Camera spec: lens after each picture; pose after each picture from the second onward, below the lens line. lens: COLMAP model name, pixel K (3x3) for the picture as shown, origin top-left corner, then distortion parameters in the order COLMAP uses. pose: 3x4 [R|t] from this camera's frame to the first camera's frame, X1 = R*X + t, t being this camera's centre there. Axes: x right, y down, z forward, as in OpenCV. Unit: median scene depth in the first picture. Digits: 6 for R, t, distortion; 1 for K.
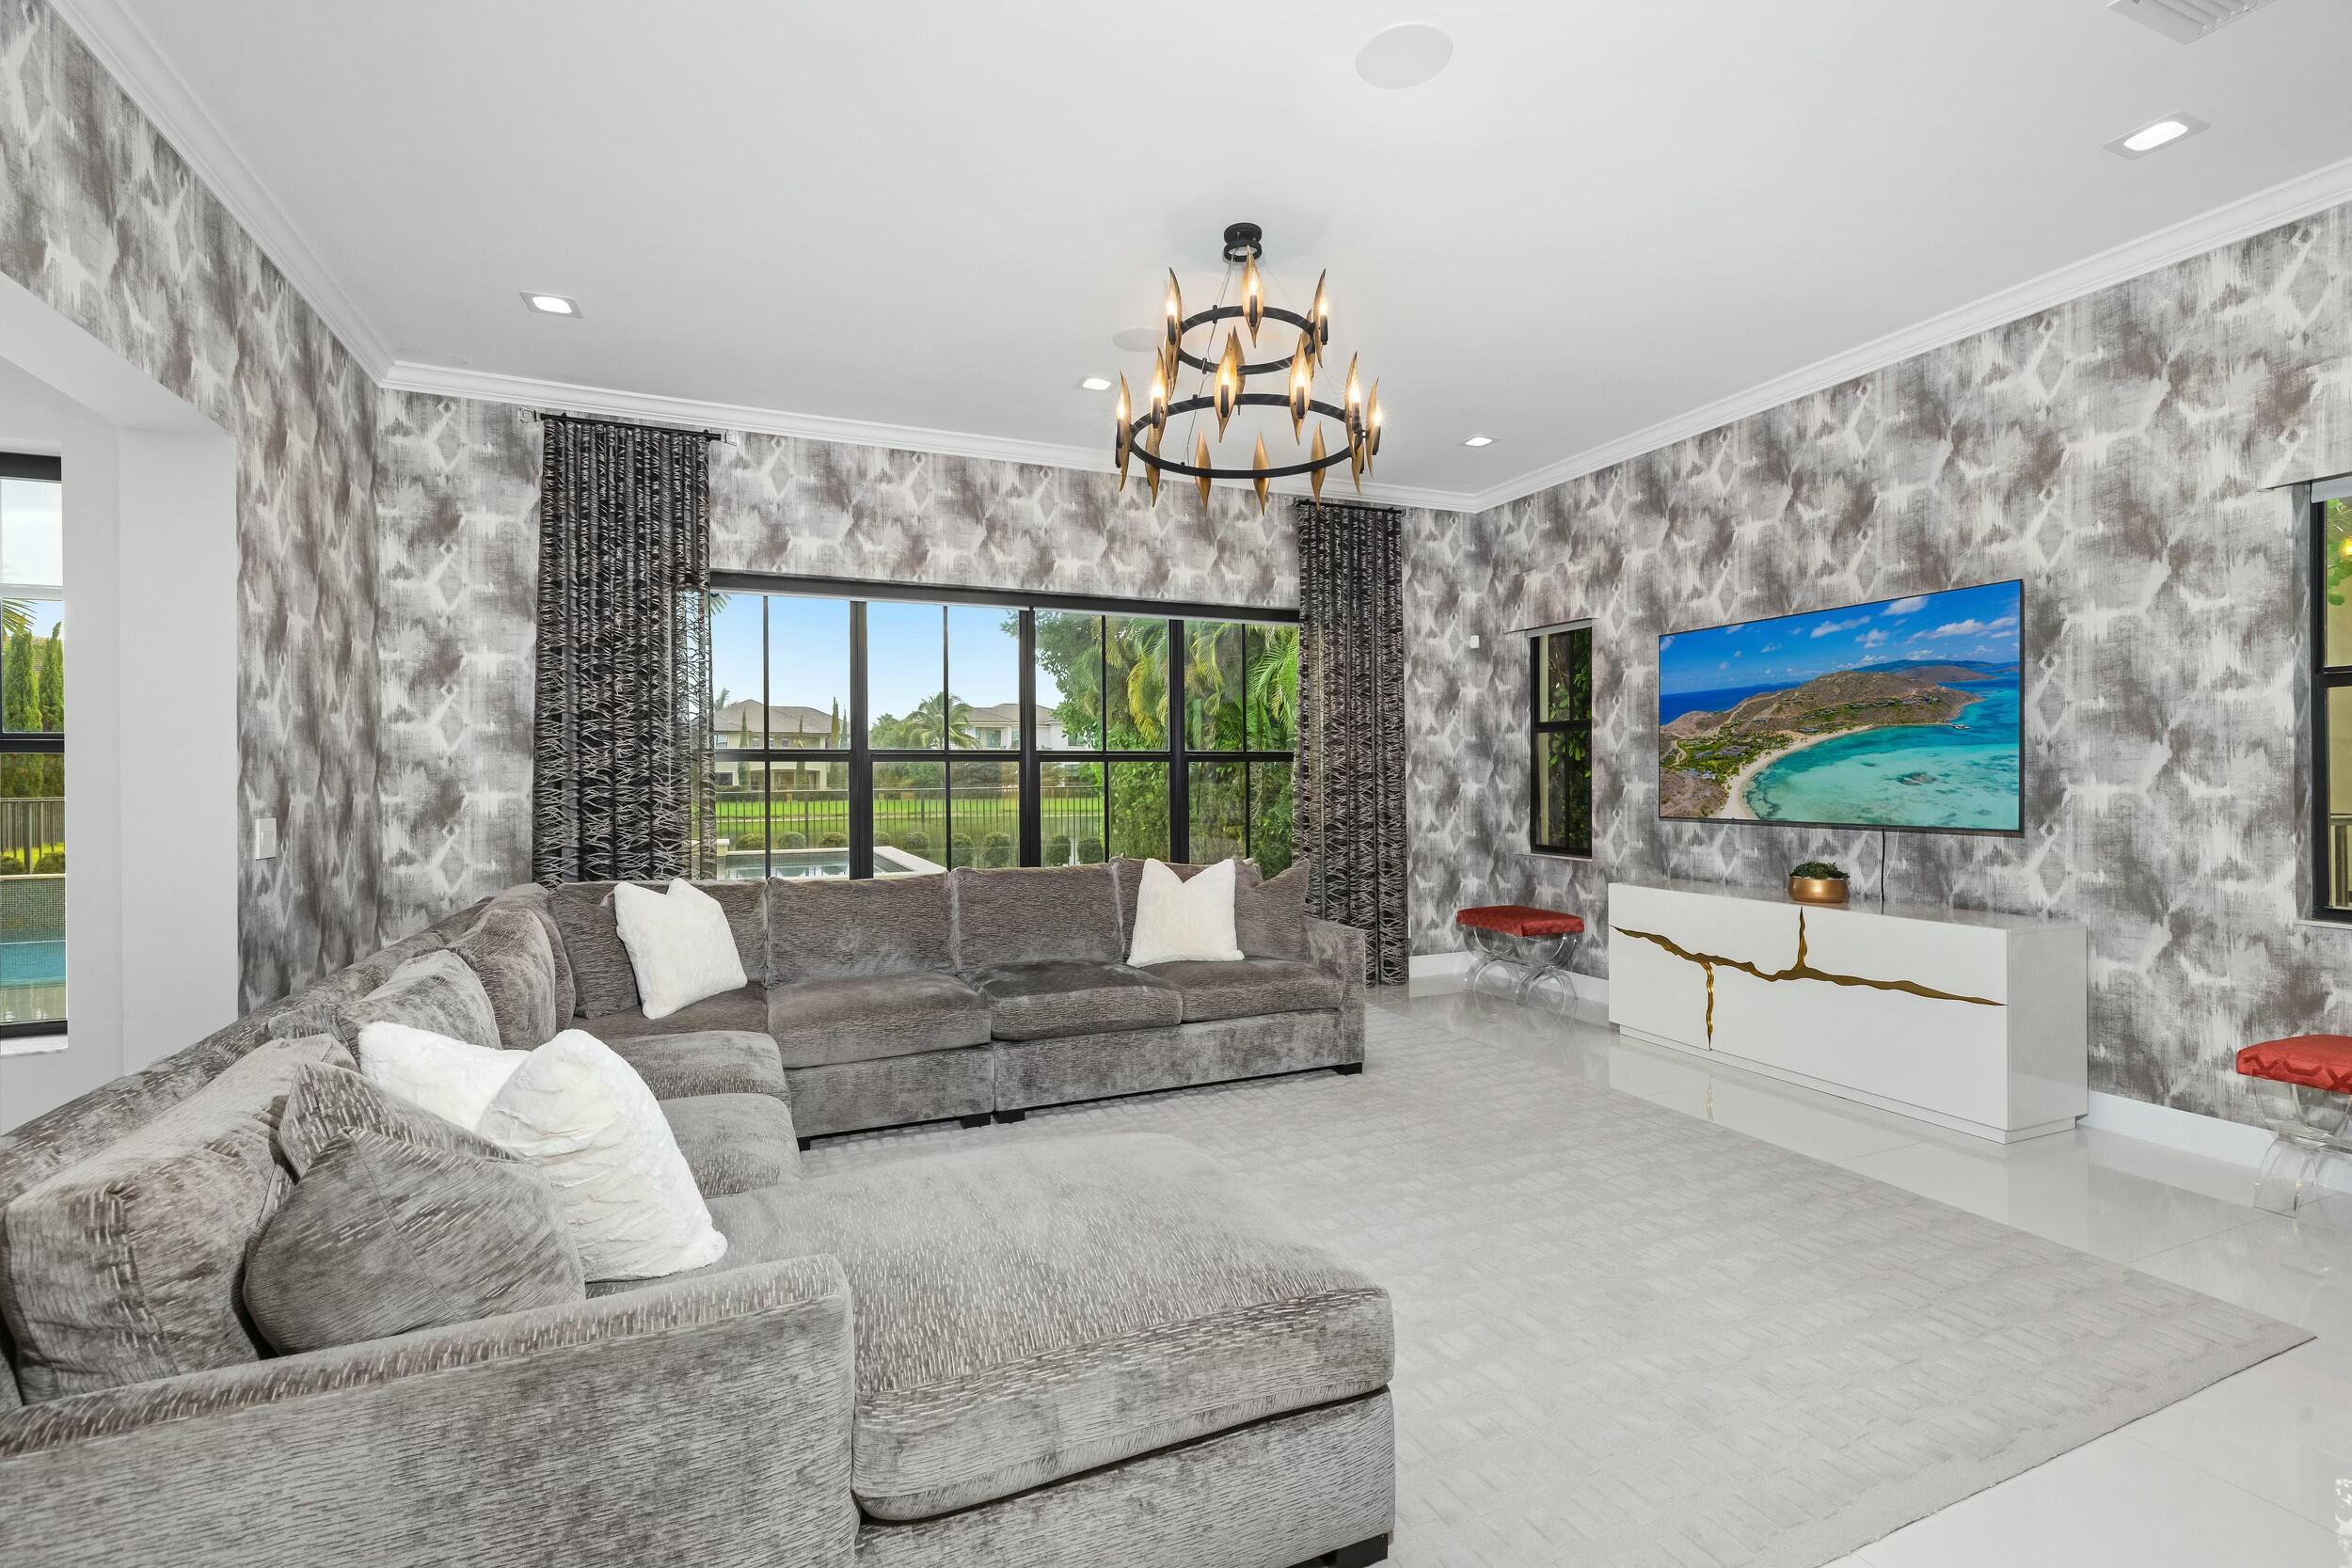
lens RADIAL K [[1046.9, 0, 1174.7], [0, 1046.9, 772.5], [0, 0, 1]] dist [0.000449, -0.000239]
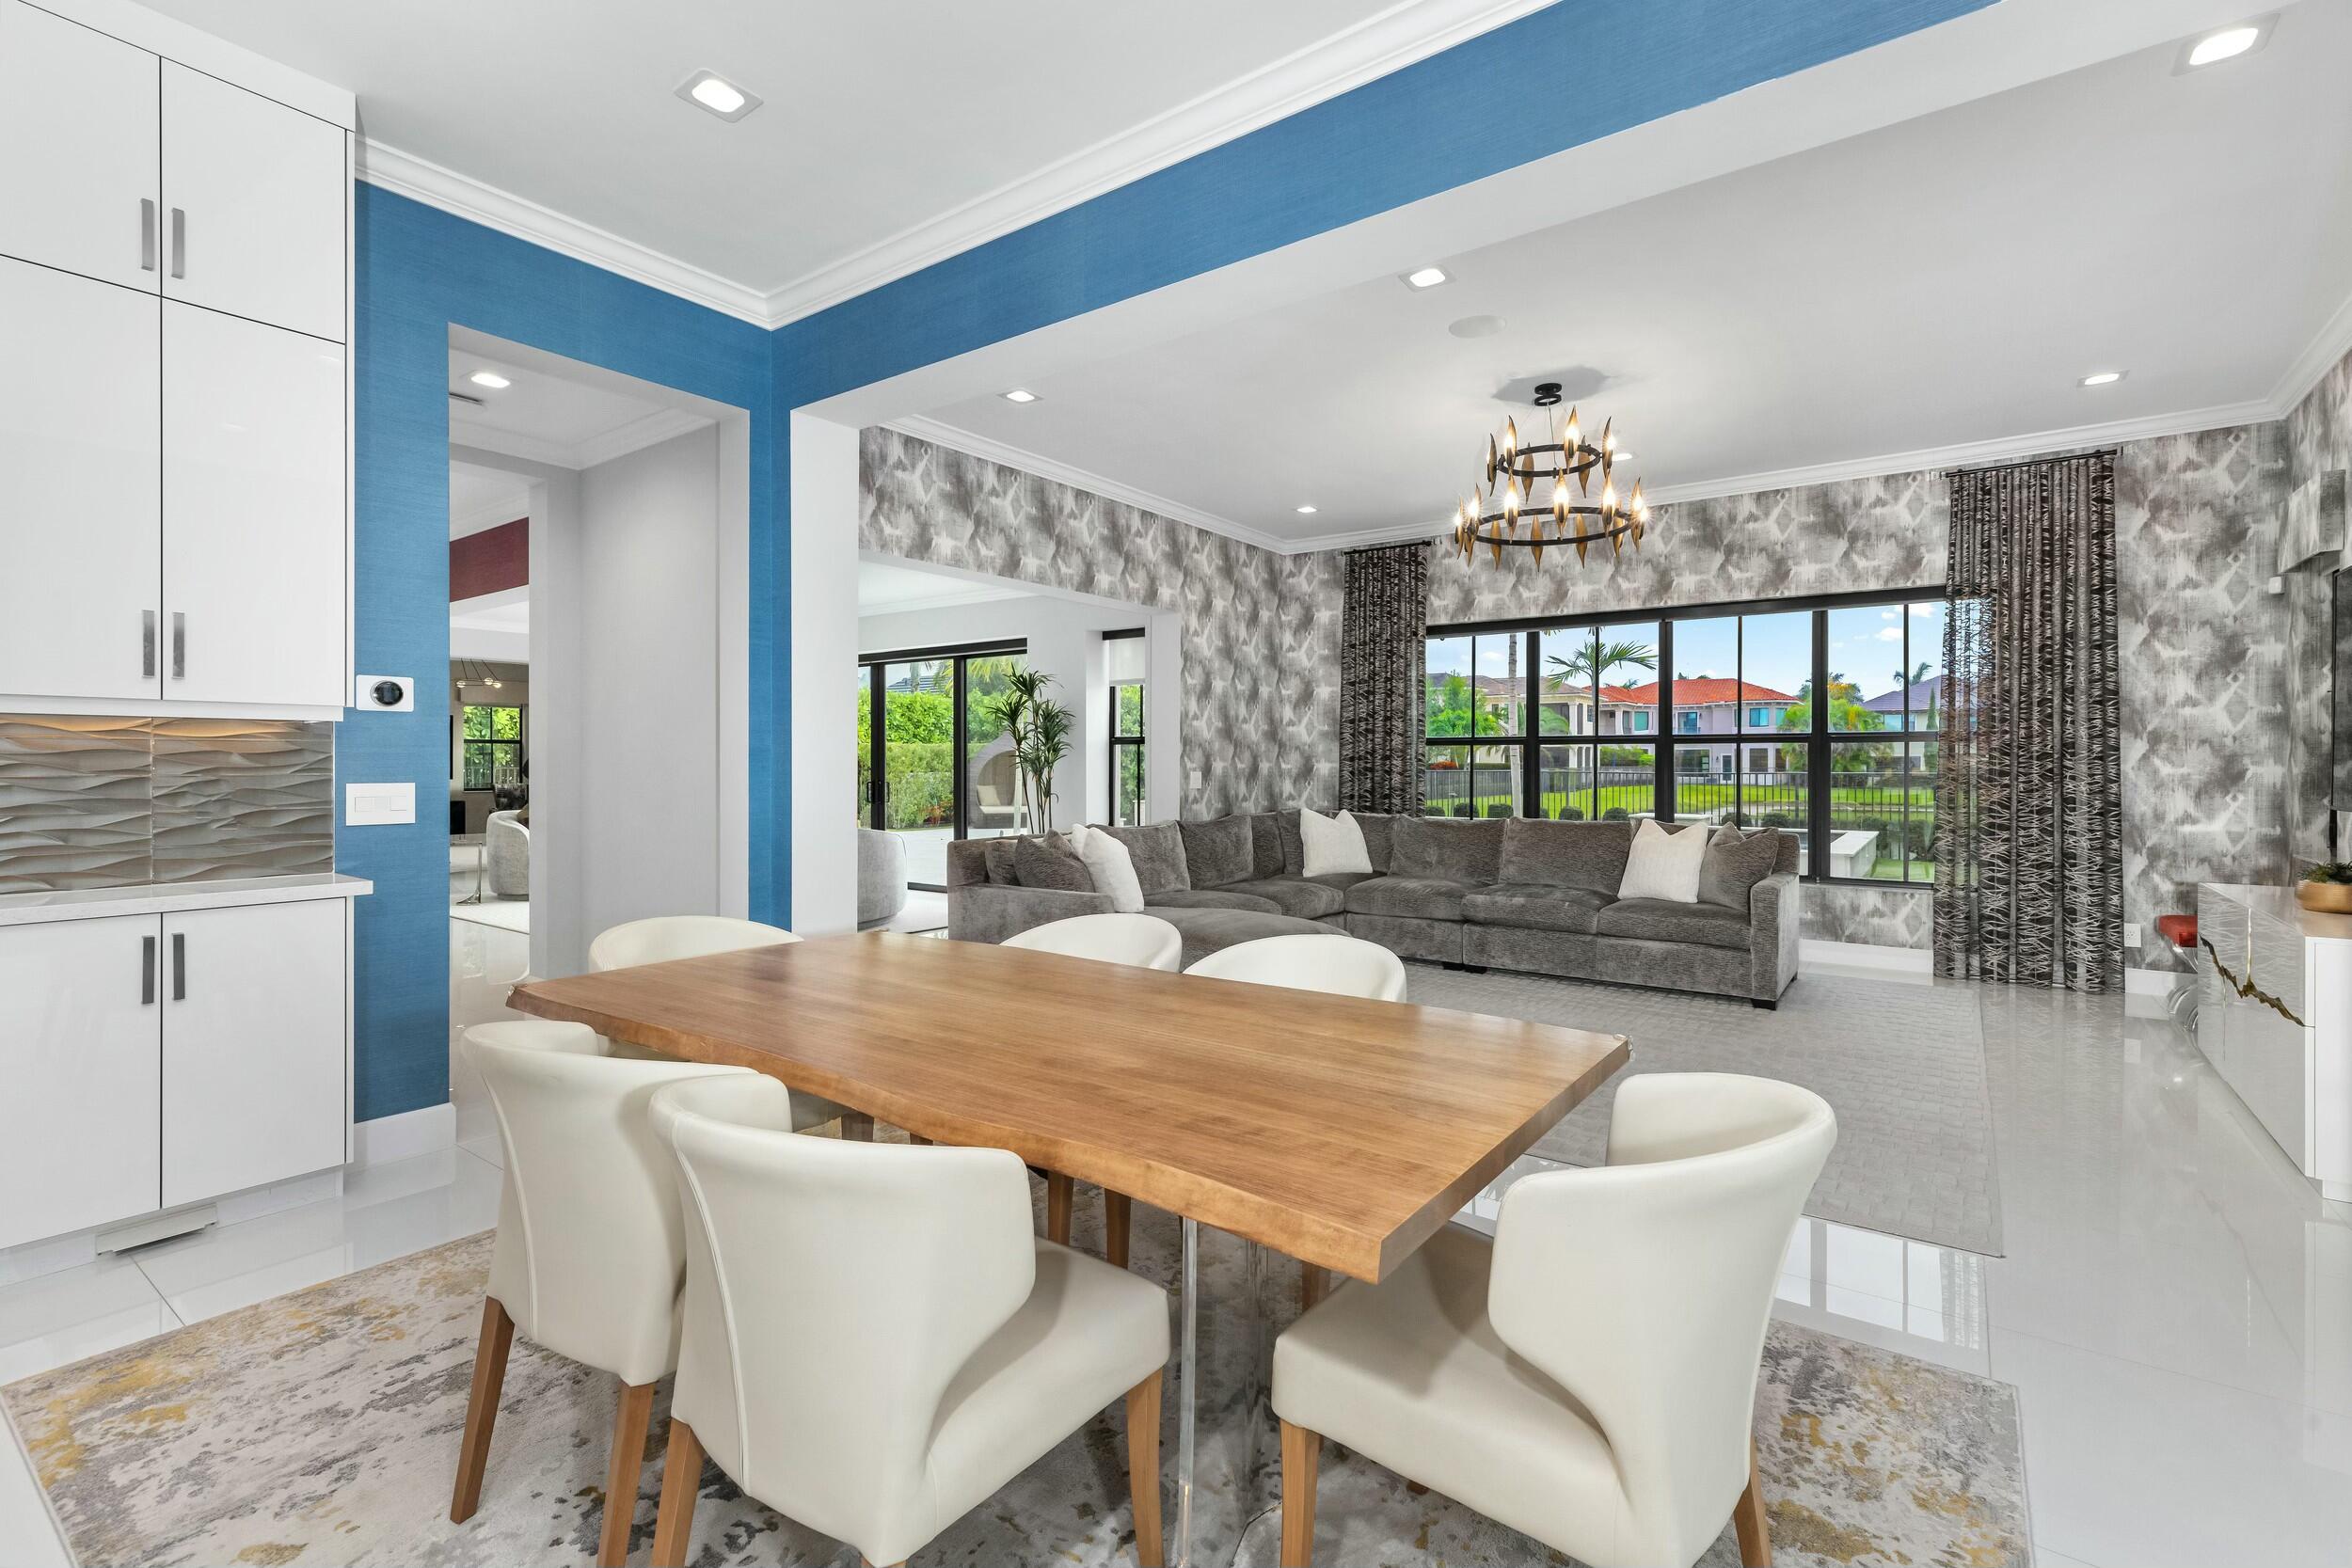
lens RADIAL K [[1046.9, 0, 1174.7], [0, 1046.9, 772.5], [0, 0, 1]] dist [0.000449, -0.000239]
pose [[0.500336, 0.015245, -0.865697, 0.805444], [-0.002190, 0.999864, 0.016341, 0.005595], [0.865829, -0.006280, 0.500301, -0.147387]]
